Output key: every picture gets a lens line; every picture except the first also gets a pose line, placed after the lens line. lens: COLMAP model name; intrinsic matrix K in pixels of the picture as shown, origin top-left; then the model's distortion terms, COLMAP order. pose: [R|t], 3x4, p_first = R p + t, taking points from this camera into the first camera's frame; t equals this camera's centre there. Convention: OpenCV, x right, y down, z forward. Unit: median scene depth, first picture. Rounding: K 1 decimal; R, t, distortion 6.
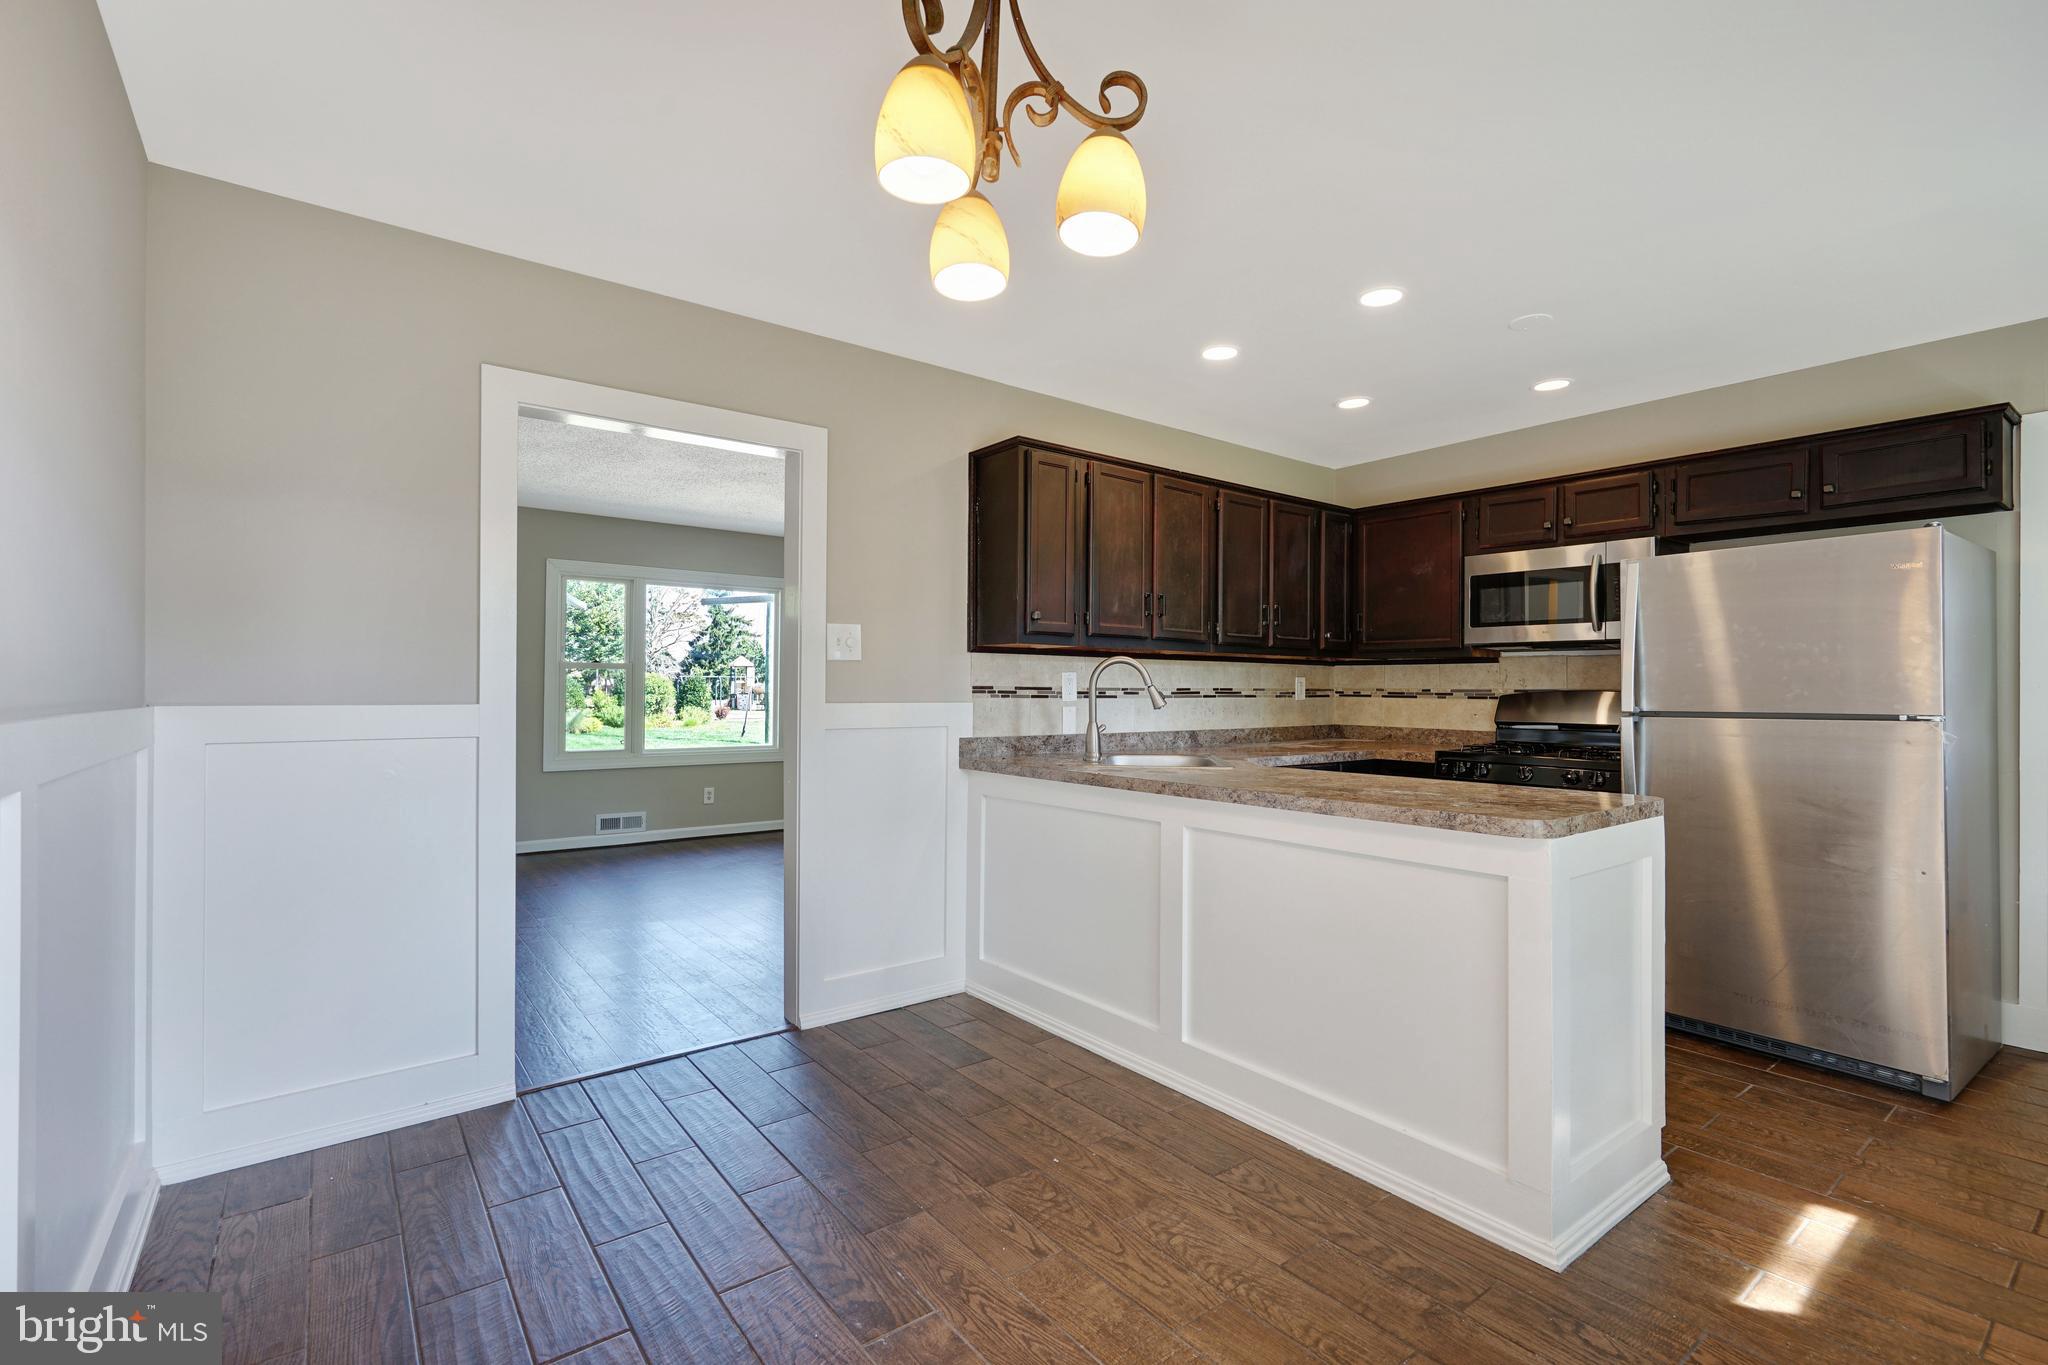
lens RADIAL K [[919.5, 0, 1024.0], [0, 919.5, 682.5], [0, 0, 1]] dist [-0.007652, 0.000043]
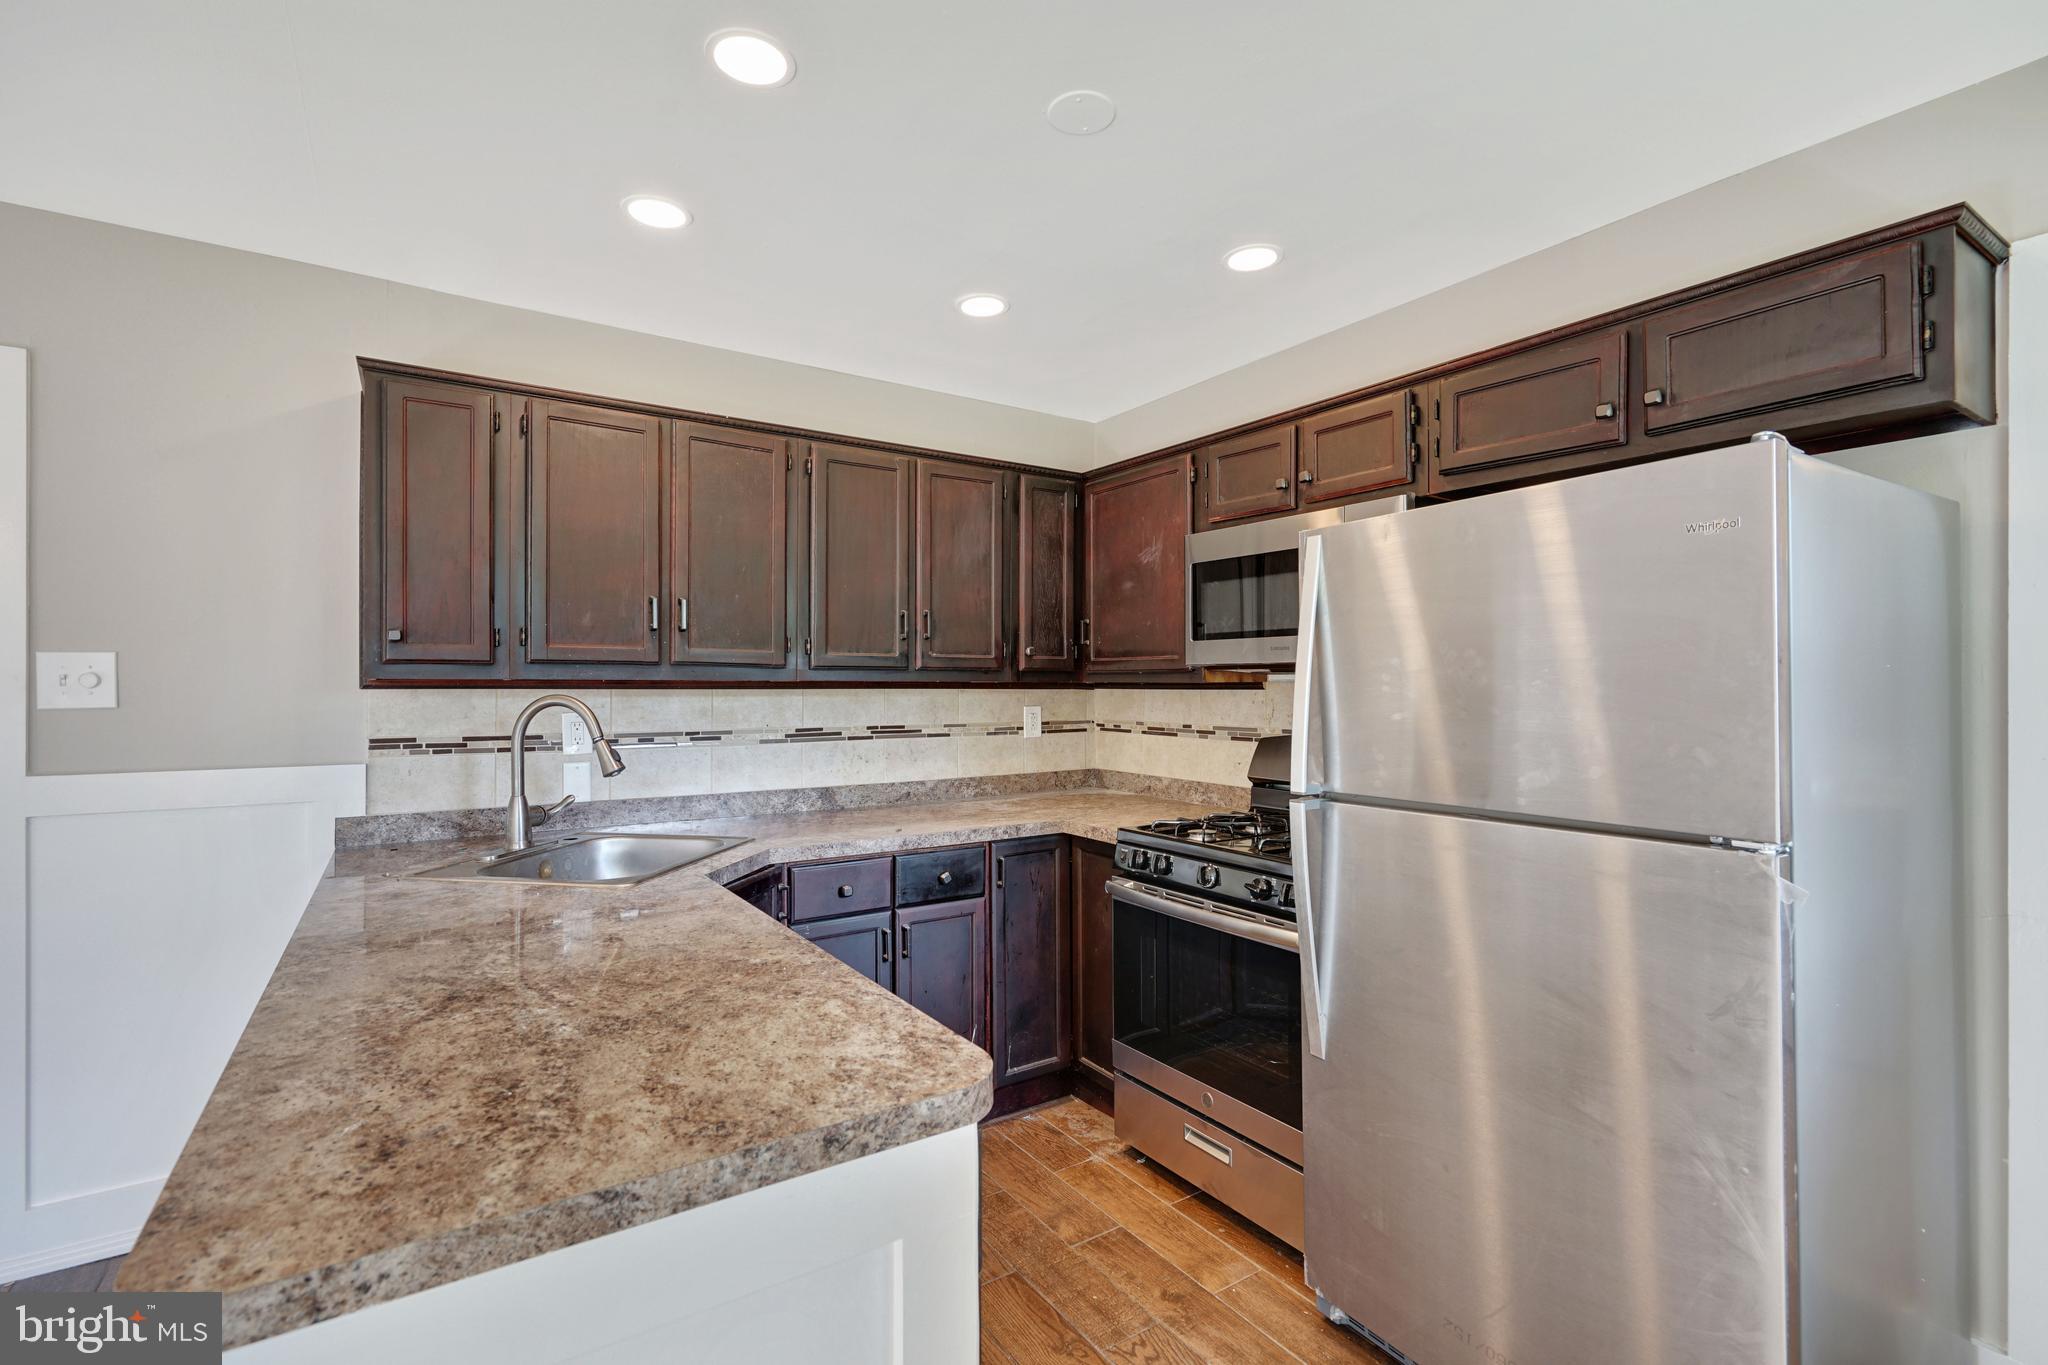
lens RADIAL K [[926.5, 0, 1024.0], [0, 926.5, 682.5], [0, 0, 1]] dist [-0.007493, -0.000105]
pose [[0.997592, -0.006100, -0.069092, 0.436798], [0.006341, 0.999975, 0.003265, -0.034184], [0.069070, -0.003695, 0.997605, 0.334709]]
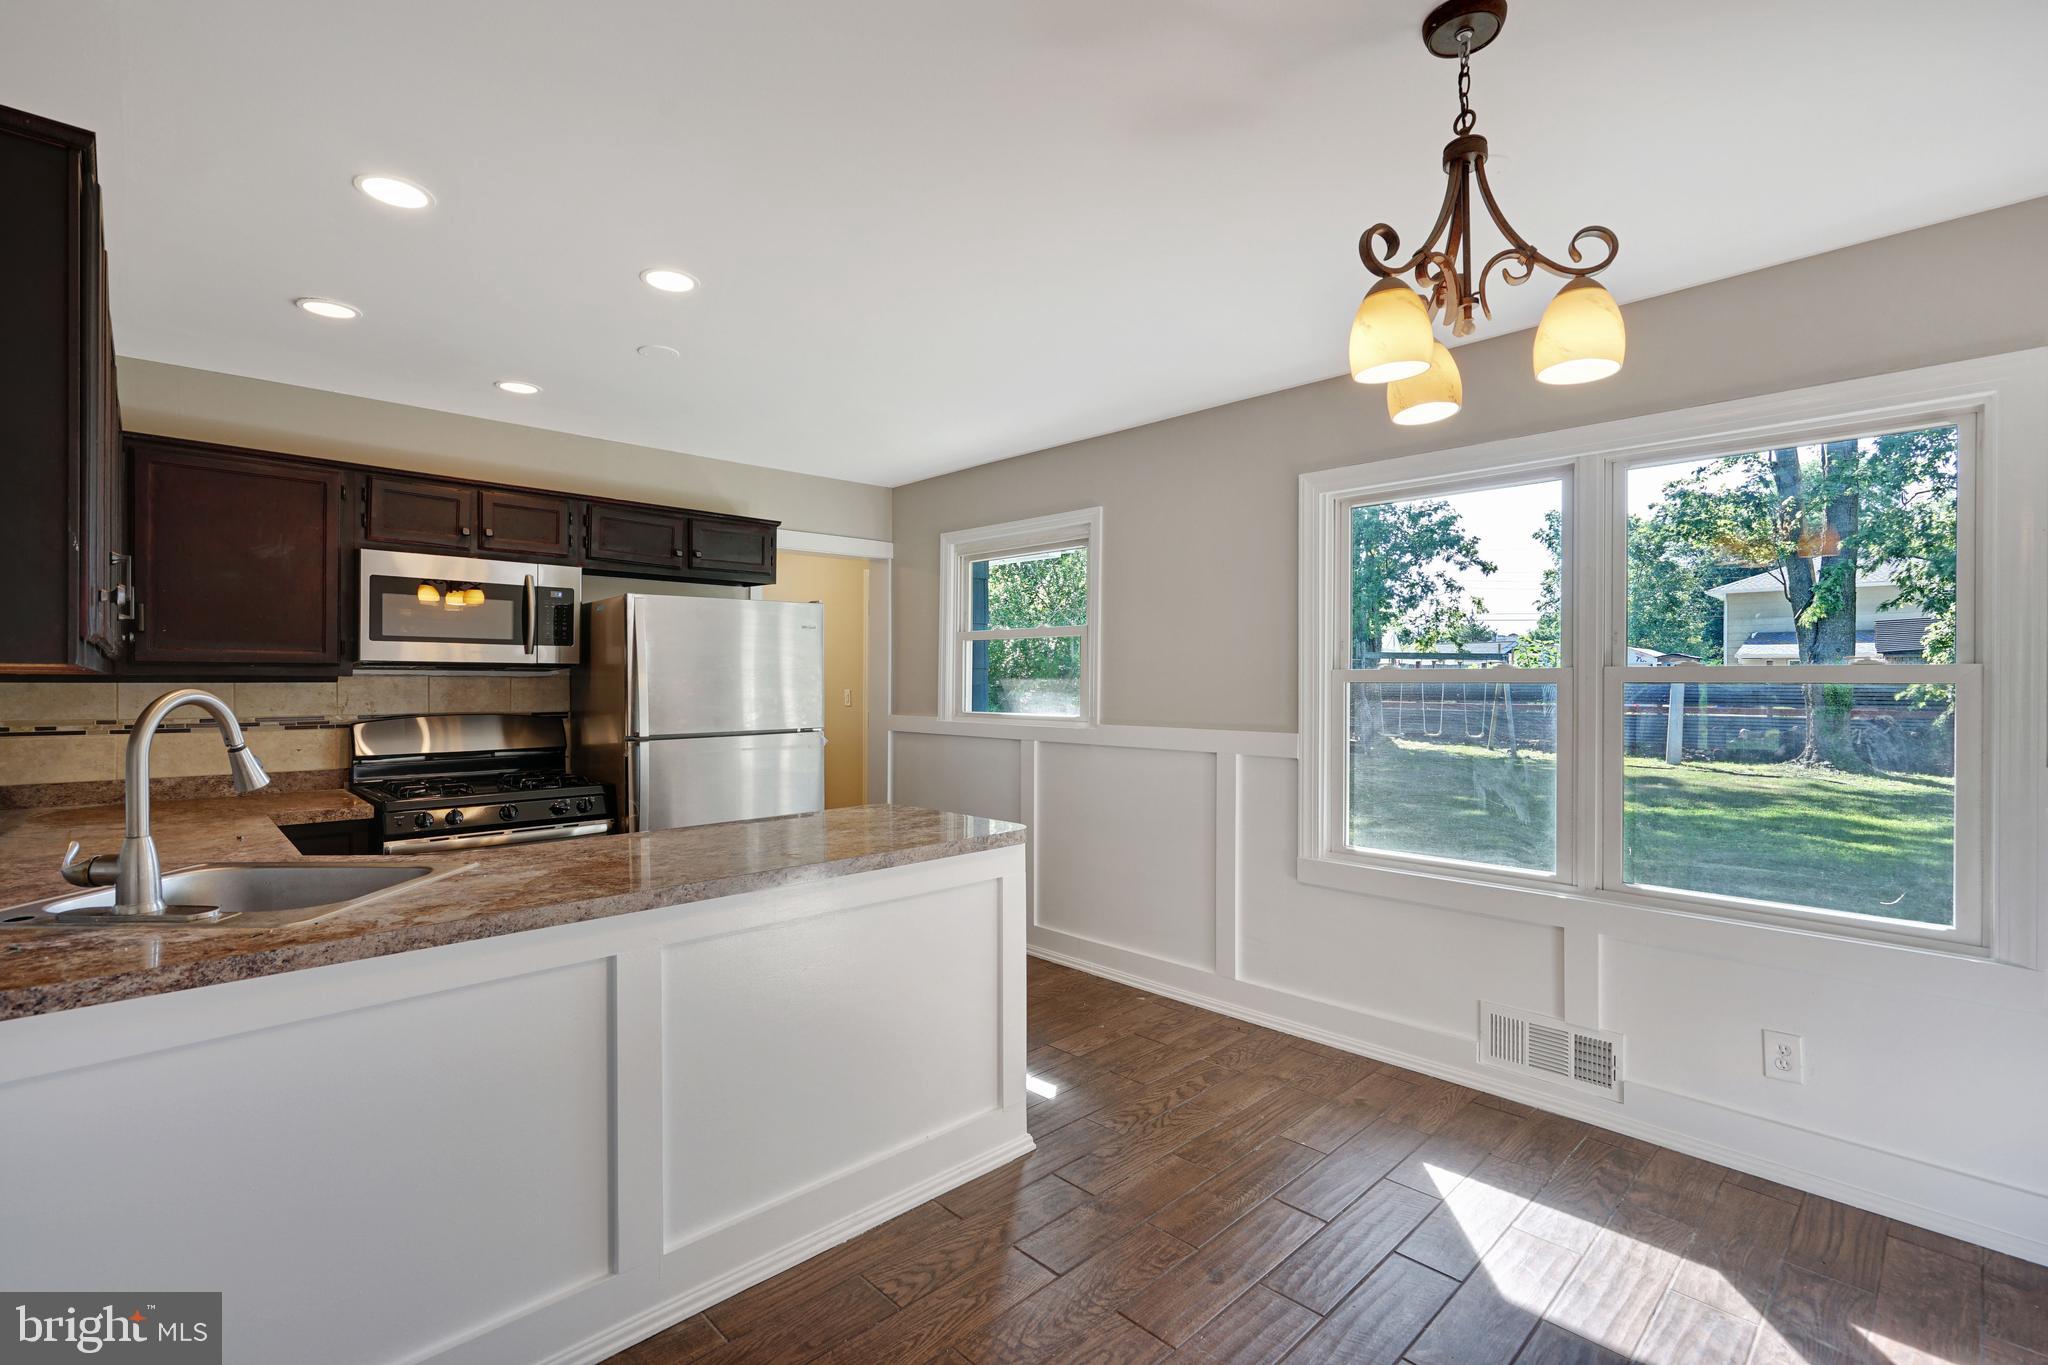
lens RADIAL K [[923.3, 0, 1024.0], [0, 923.3, 682.5], [0, 0, 1]] dist [-0.000132, 0.000169]
pose [[-0.110318, -0.009975, 0.993846, -0.385190], [-0.007357, 0.999930, 0.009219, -0.036924], [-0.993869, -0.006295, -0.110383, 0.563879]]
